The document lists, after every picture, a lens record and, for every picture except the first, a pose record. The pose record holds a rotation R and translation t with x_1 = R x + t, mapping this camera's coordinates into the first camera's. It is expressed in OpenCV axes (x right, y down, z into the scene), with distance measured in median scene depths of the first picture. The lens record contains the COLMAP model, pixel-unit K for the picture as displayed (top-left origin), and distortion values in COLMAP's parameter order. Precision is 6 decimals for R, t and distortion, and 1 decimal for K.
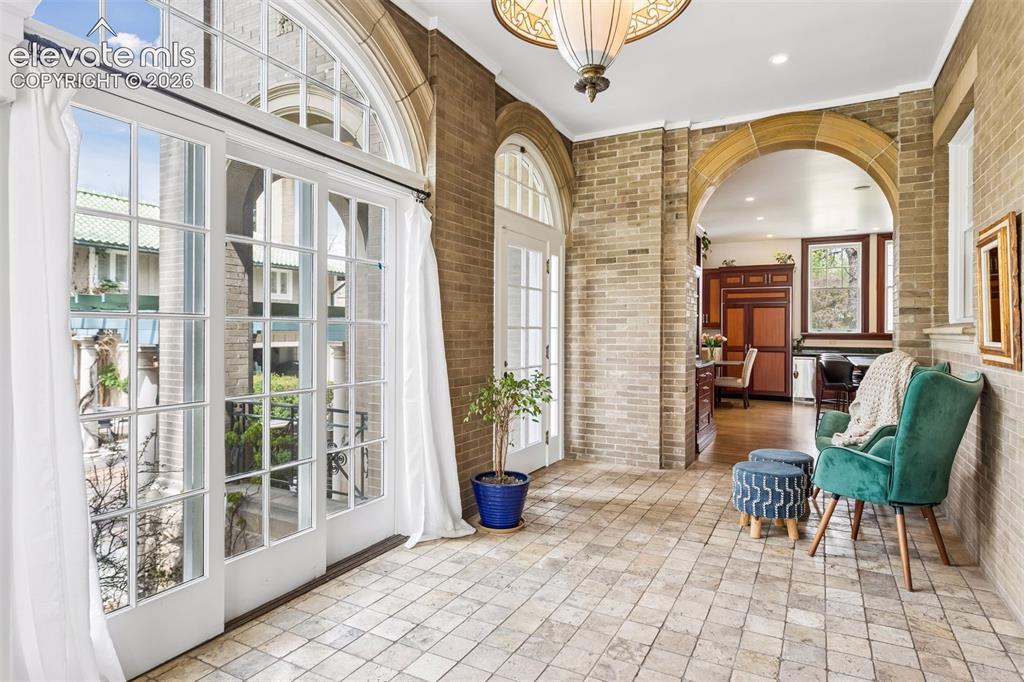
lens RADIAL K [[565.7, 0, 512.0], [0, 565.7, 341.0], [0, 0, 1]] dist [0.000683, 0.000259]
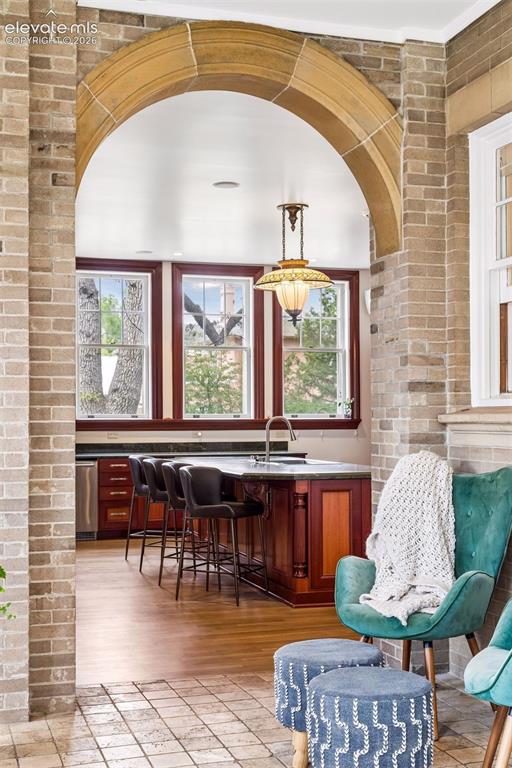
lens RADIAL K [[1009.0, 0, 256.3], [0, 1009.0, 426.9], [0, 0, 1]] dist [0.009544, 0.036233]
pose [[0.692549, -0.015009, 0.721215, -0.229349], [0.019534, 0.999807, 0.002049, -0.013191], [-0.721107, 0.012669, 0.692708, 0.328849]]
